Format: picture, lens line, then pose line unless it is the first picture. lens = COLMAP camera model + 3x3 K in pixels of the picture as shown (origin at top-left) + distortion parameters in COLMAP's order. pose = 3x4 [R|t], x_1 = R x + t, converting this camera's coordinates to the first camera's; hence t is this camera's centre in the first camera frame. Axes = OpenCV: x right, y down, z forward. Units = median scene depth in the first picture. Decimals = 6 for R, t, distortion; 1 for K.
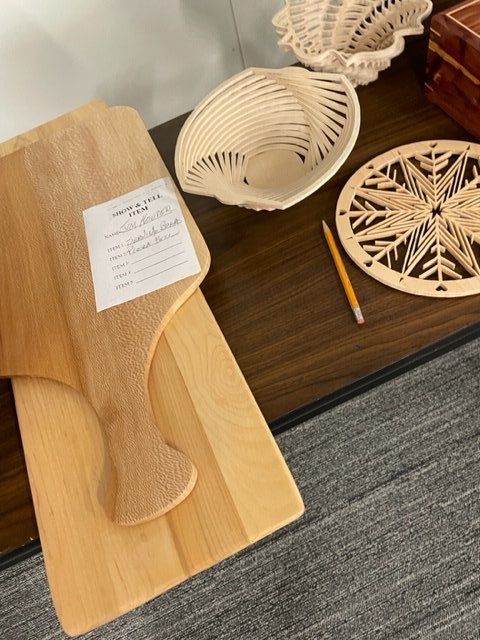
lens RADIAL K [[493.9, 0, 247.1], [0, 493.9, 312.9], [0, 0, 1]] dist [0.080749, -0.112295]
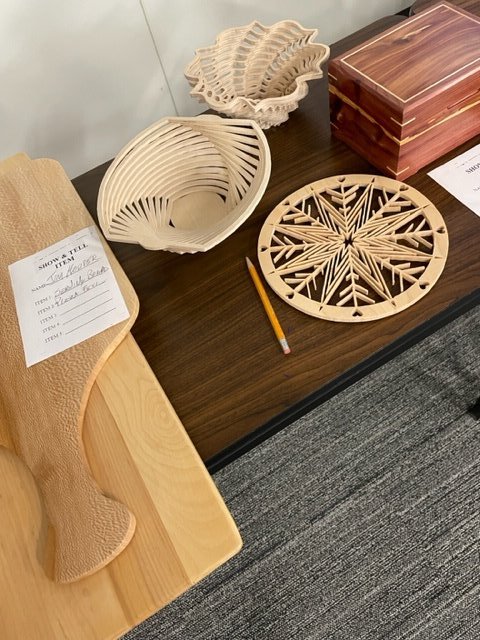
lens RADIAL K [[493.9, 0, 249.1], [0, 493.9, 311.5], [0, 0, 1]] dist [0.080749, -0.112295]
pose [[0.992191, -0.089140, 0.087244, 0.056643], [0.093261, 0.994654, -0.044343, -0.024532], [-0.082825, 0.052133, 0.995200, -0.035665]]
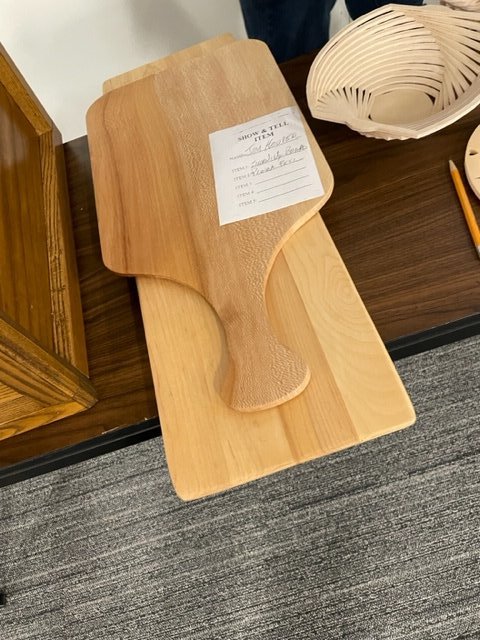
lens RADIAL K [[493.9, 0, 242.3], [0, 493.9, 320.9], [0, 0, 1]] dist [0.080749, -0.112295]
pose [[0.986538, 0.123205, -0.107536, -0.105942], [-0.118941, 0.991871, 0.045222, 0.131434], [0.112234, -0.031823, 0.993172, -0.036571]]
